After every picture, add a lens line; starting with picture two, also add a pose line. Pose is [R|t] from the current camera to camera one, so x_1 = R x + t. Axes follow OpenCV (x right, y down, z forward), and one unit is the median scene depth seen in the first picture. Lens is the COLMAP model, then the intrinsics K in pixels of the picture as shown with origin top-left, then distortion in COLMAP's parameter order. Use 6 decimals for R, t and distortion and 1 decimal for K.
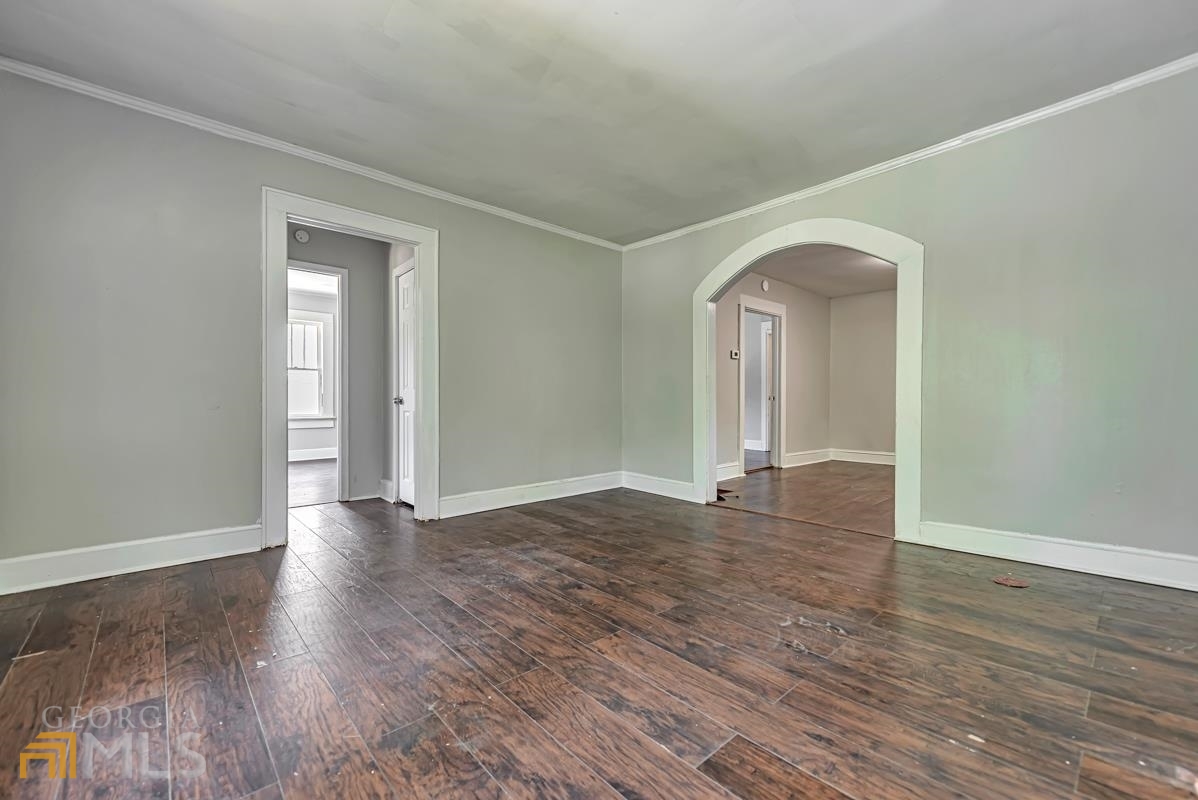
lens RADIAL K [[500.6, 0, 599.0], [0, 500.6, 400.0], [0, 0, 1]] dist [0.002769, -0.000260]
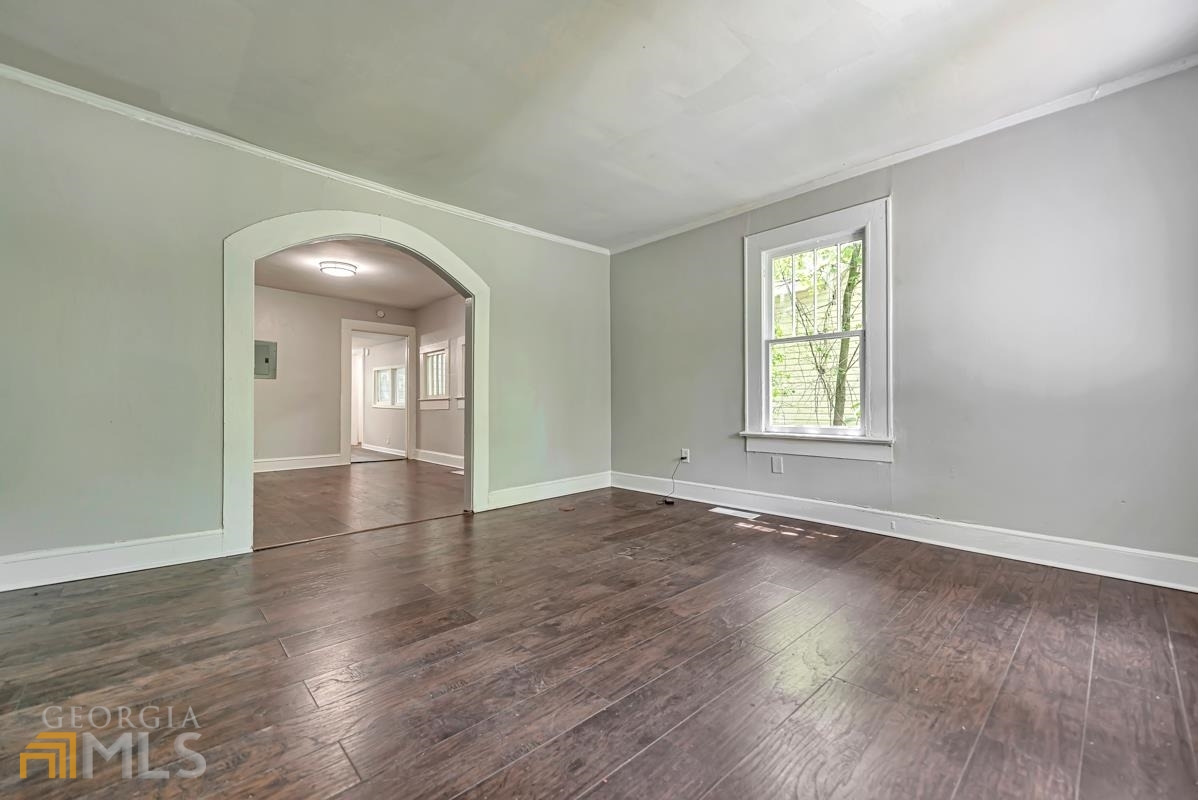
lens RADIAL K [[500.6, 0, 599.0], [0, 500.6, 400.0], [0, 0, 1]] dist [0.002769, -0.000260]
pose [[-0.042448, 0.004508, 0.999089, -0.951329], [0.002927, 0.999986, -0.004388, 0.004562], [-0.999094, 0.002738, -0.042461, 1.043007]]
